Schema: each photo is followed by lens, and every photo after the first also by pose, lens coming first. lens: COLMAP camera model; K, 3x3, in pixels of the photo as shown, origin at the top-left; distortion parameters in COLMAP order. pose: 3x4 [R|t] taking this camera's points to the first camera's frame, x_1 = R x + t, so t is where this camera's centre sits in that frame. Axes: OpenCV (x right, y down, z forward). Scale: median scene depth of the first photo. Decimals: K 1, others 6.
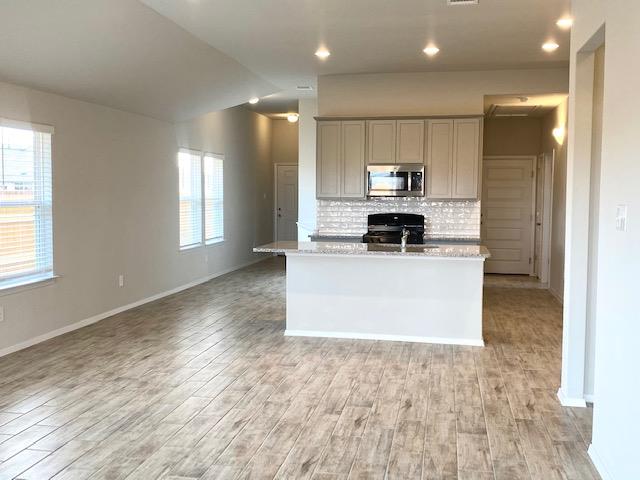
lens RADIAL K [[681.4, 0, 319.4], [0, 681.4, 230.3], [0, 0, 1]] dist [0.147575, -0.350736]
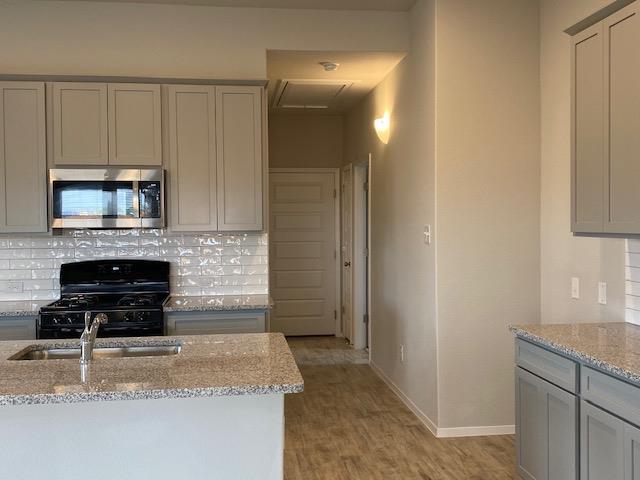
lens RADIAL K [[681.4, 0, 319.4], [0, 681.4, 230.3], [0, 0, 1]] dist [0.147575, -0.350736]
pose [[0.951484, -0.018911, 0.307117, 0.103673], [0.032016, 0.998777, -0.037686, -0.023803], [-0.306028, 0.045691, 0.950925, 0.457244]]
